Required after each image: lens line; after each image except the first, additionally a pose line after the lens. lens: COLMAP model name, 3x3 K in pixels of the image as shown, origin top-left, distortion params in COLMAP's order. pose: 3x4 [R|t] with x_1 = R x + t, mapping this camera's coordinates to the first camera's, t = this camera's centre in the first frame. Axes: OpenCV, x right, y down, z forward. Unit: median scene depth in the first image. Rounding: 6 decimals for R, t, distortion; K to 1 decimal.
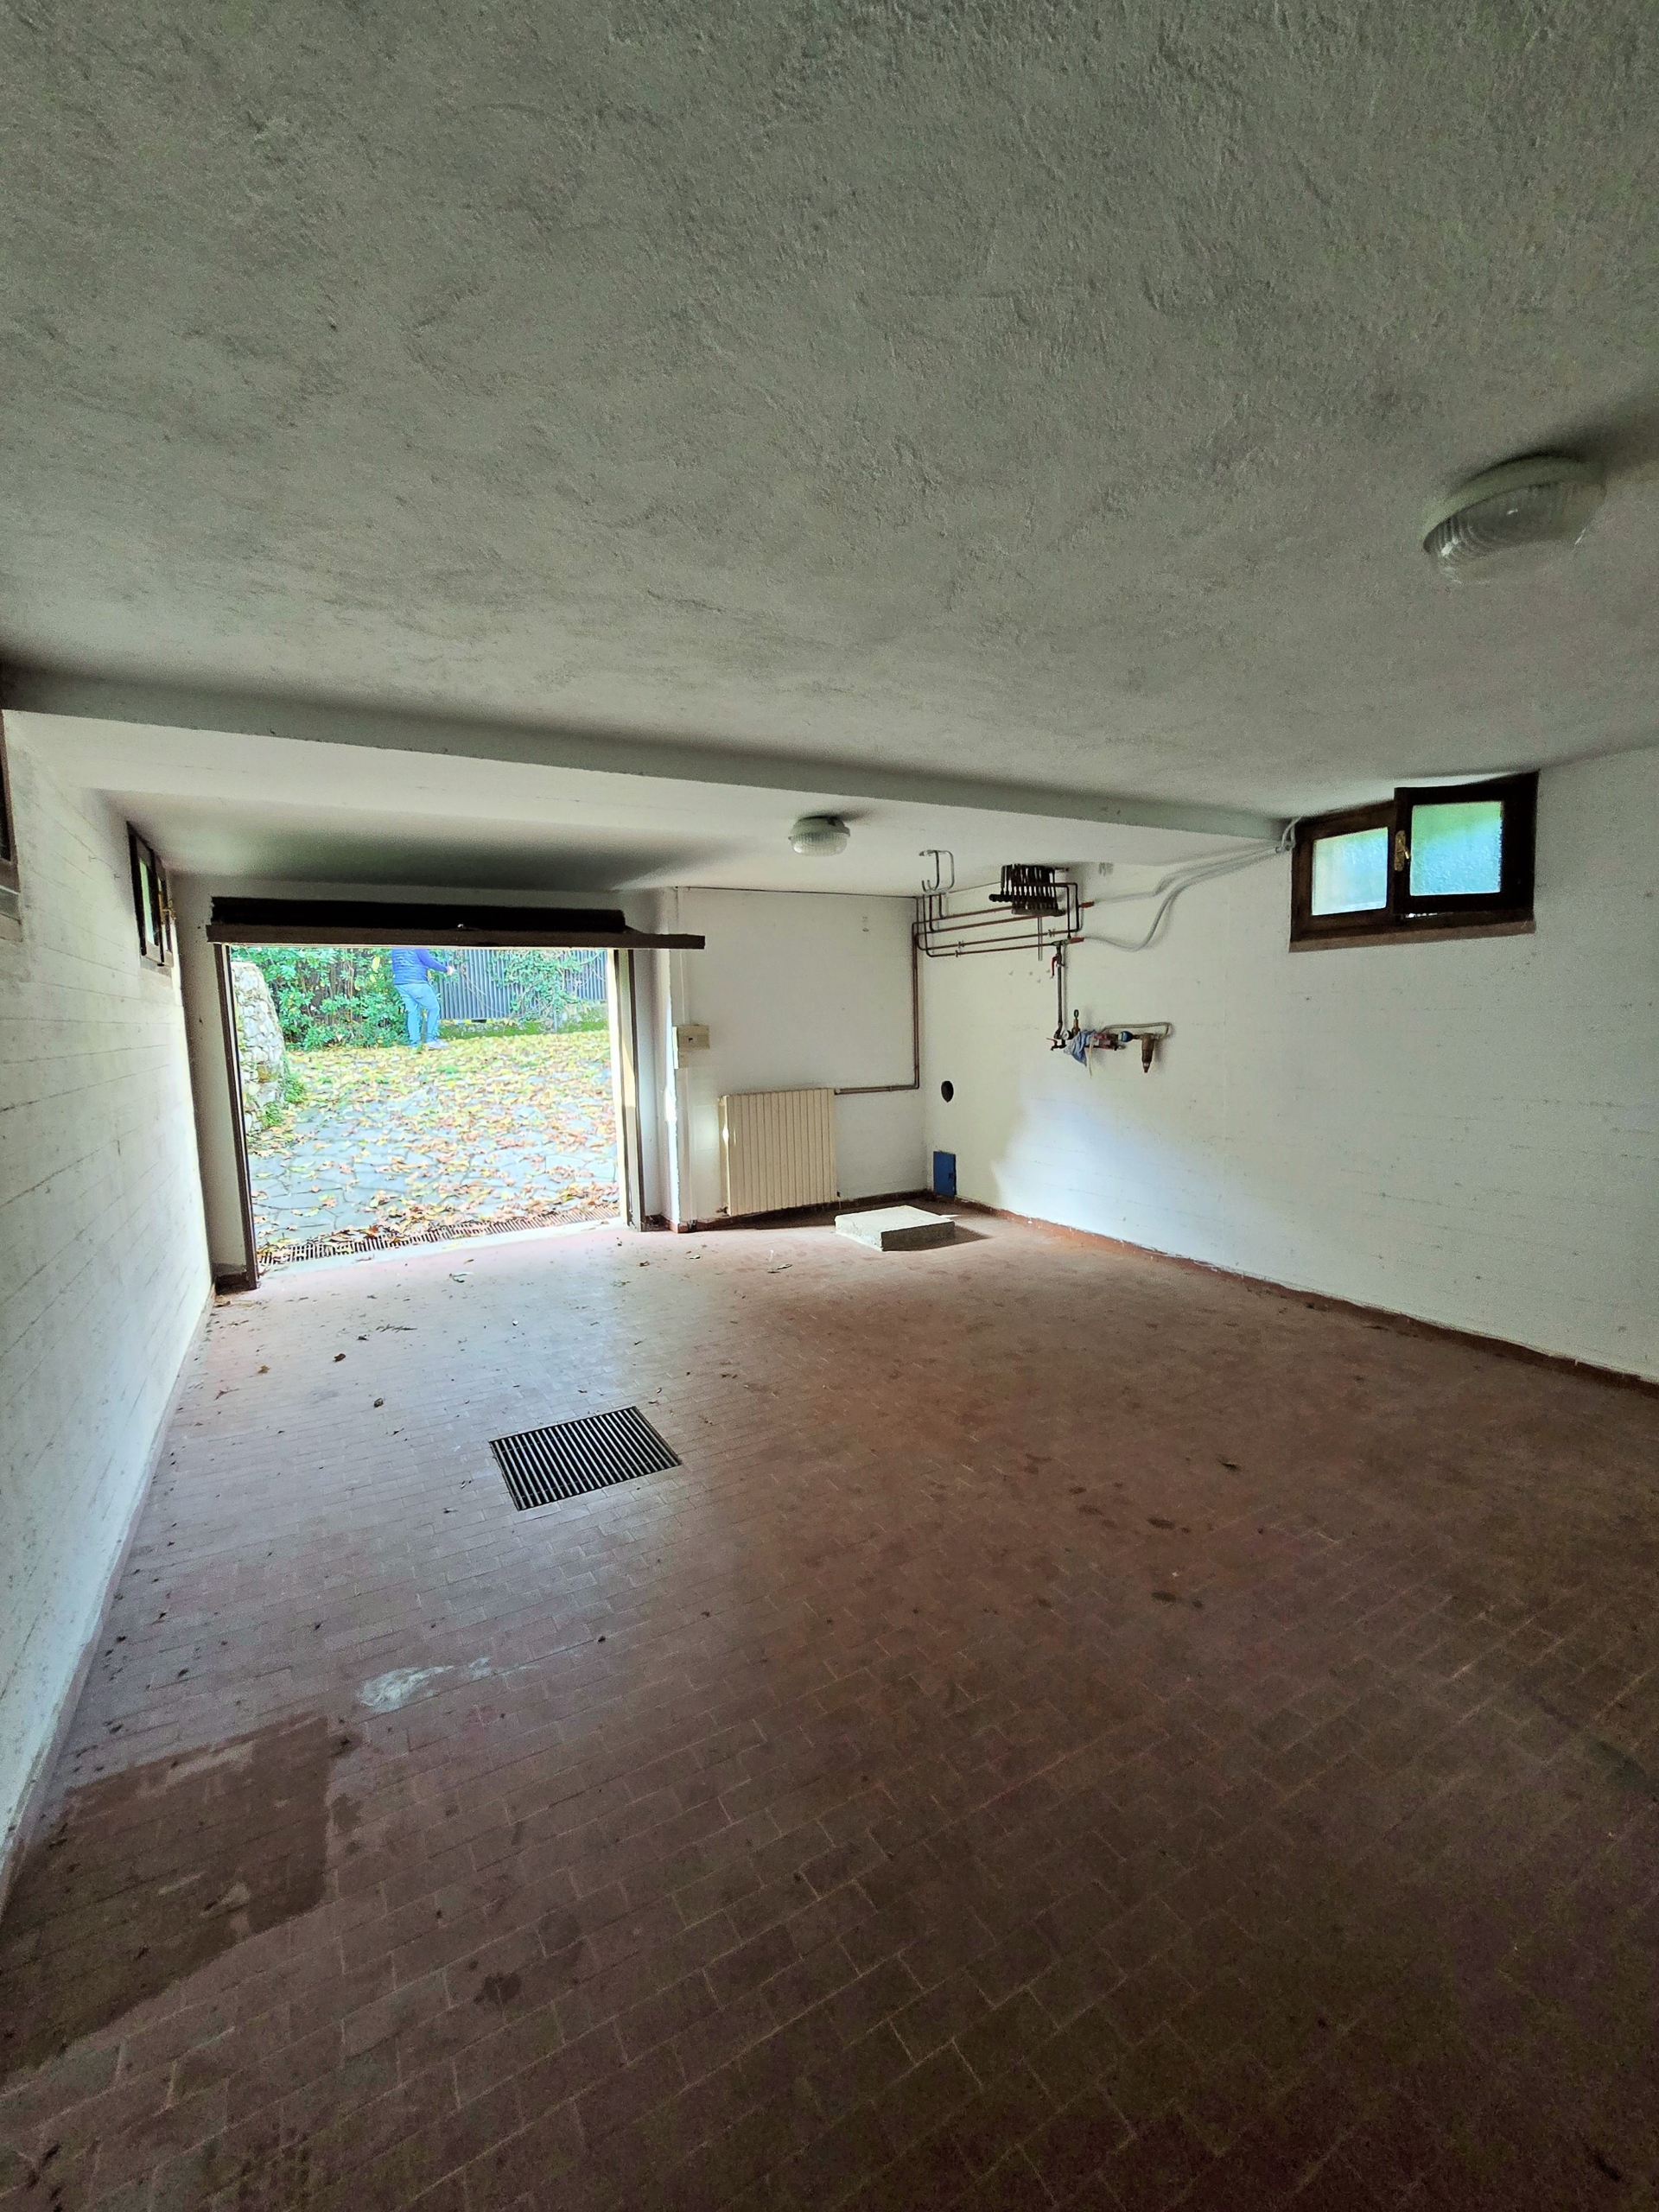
lens RADIAL K [[904.0, 0, 829.5], [0, 904.0, 1106.0], [0, 0, 1]] dist [-0.000622, -0.000286]
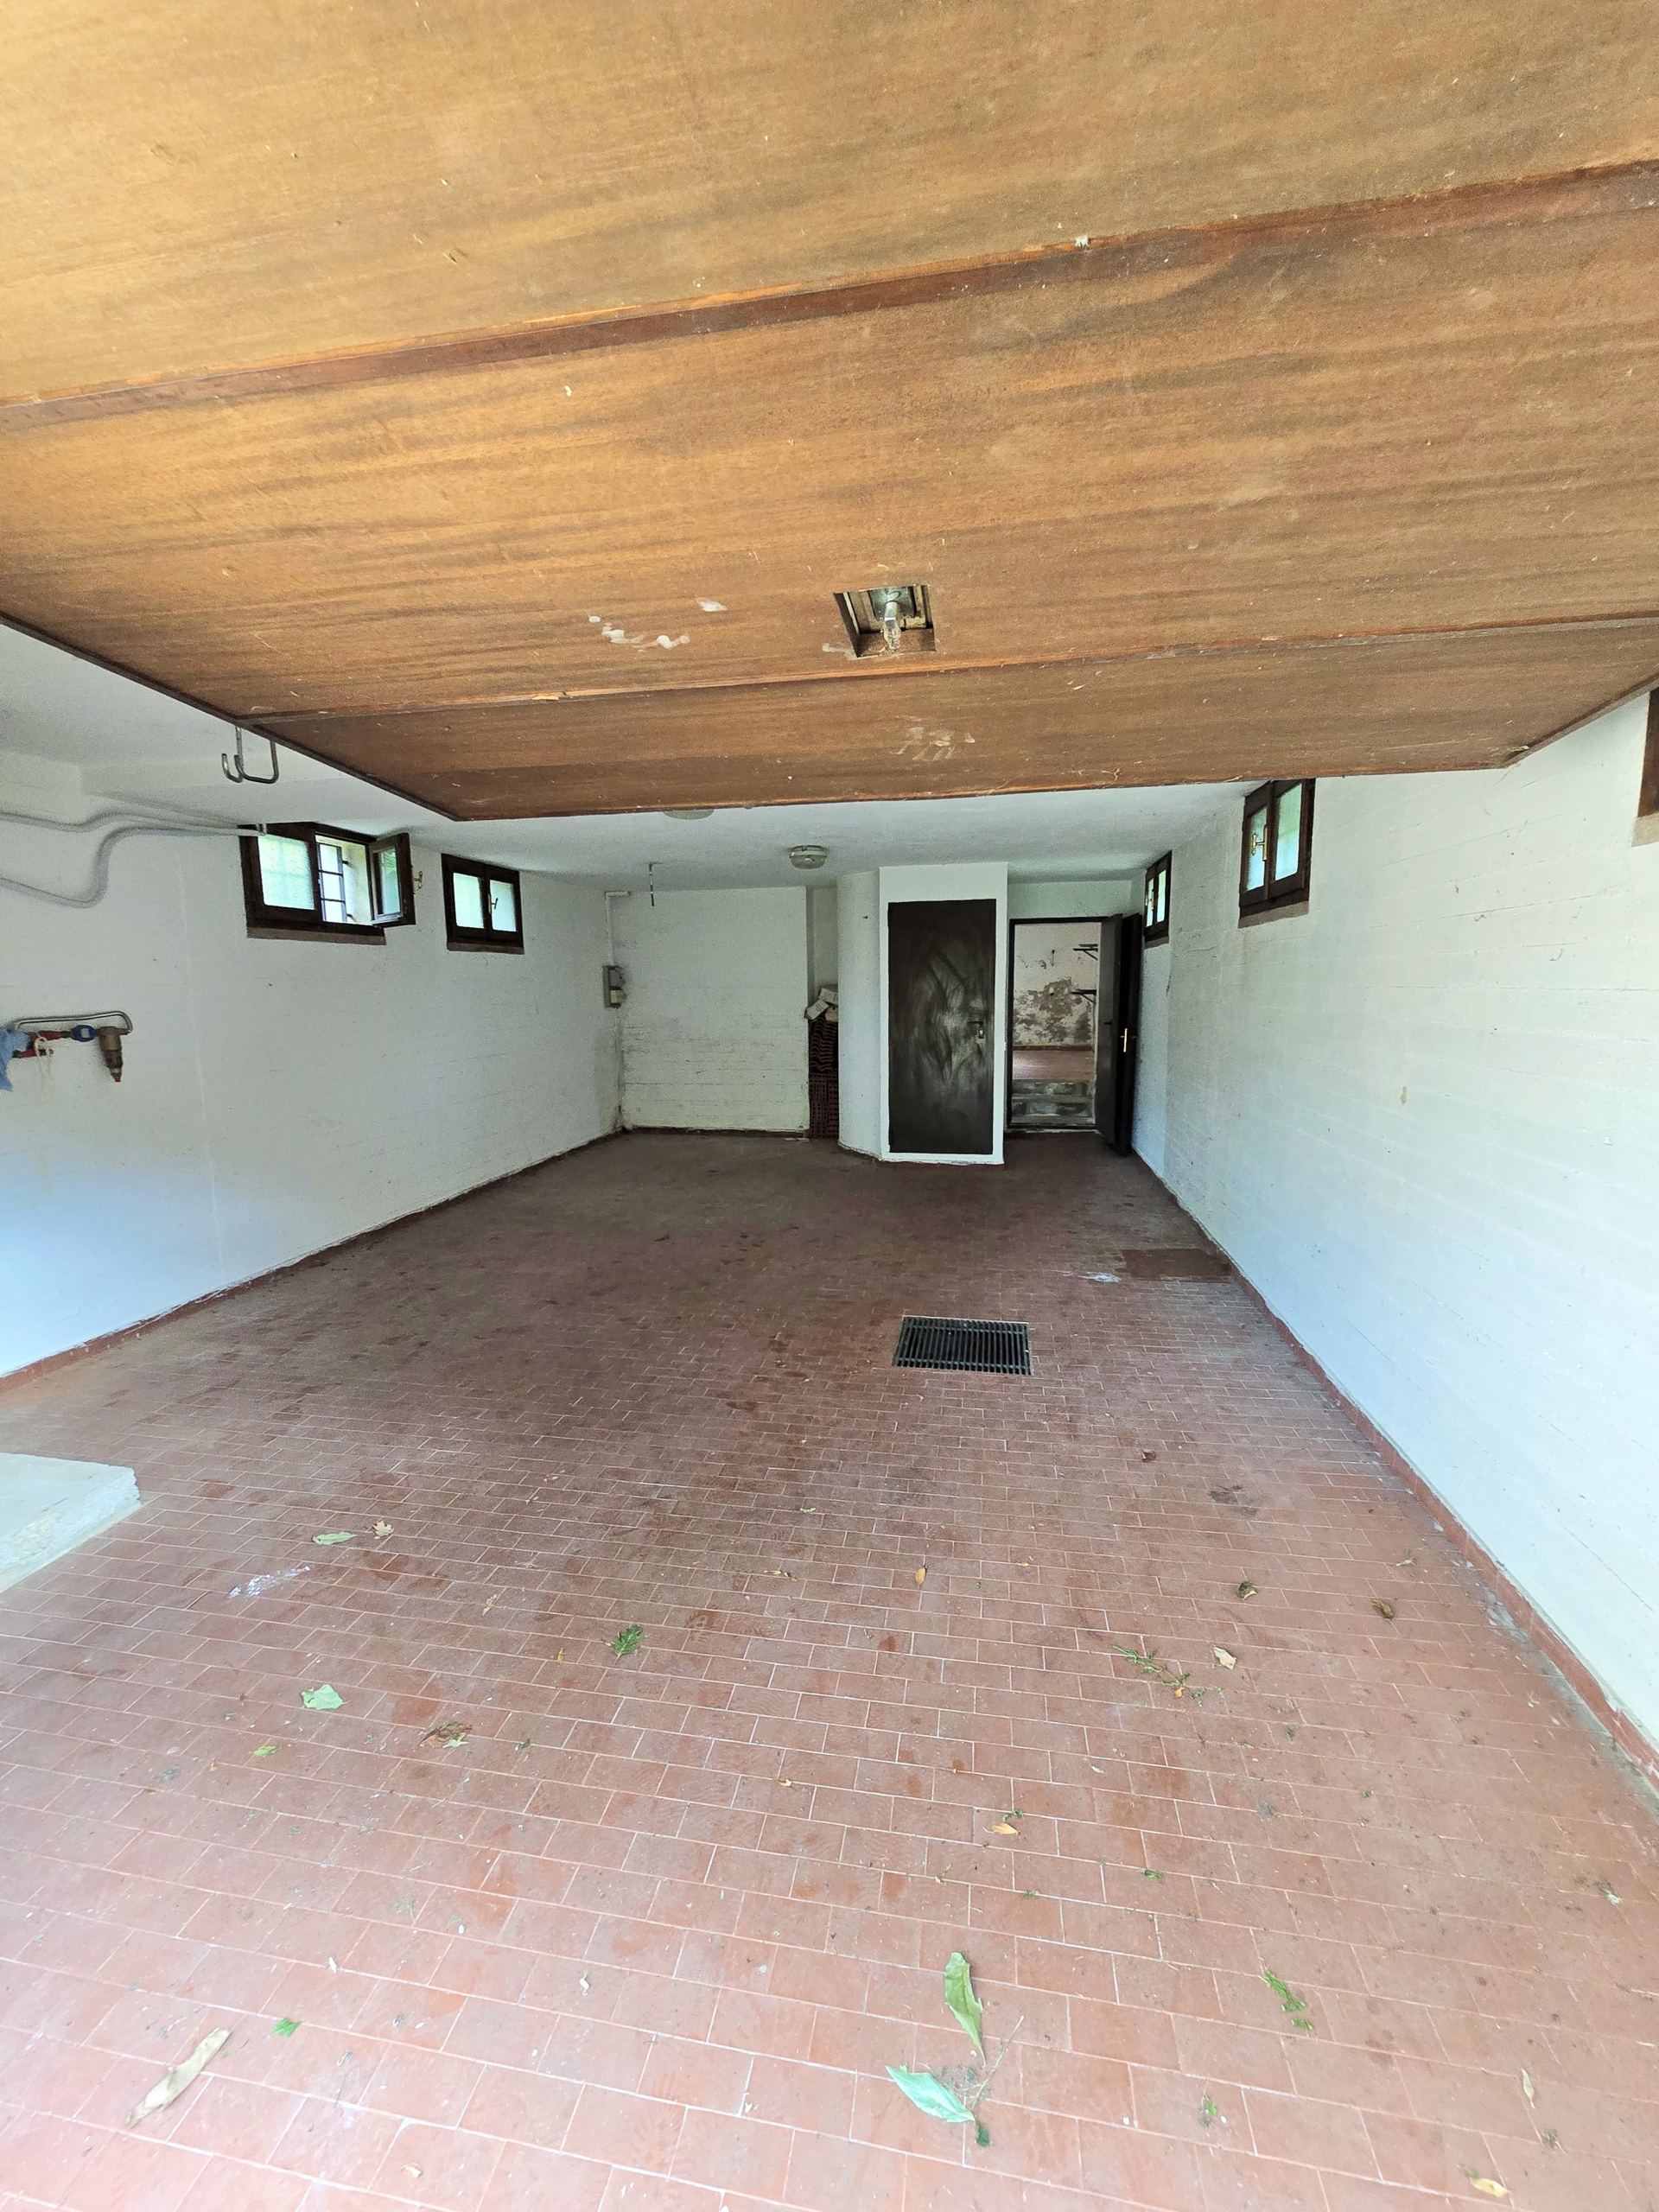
lens RADIAL K [[904.0, 0, 829.5], [0, 904.0, 1106.0], [0, 0, 1]] dist [-0.000622, -0.000286]
pose [[-0.765581, -0.046760, 0.641638, -0.656039], [0.101013, 0.976247, 0.191670, -0.118991], [-0.635360, 0.211552, -0.742673, 1.428497]]
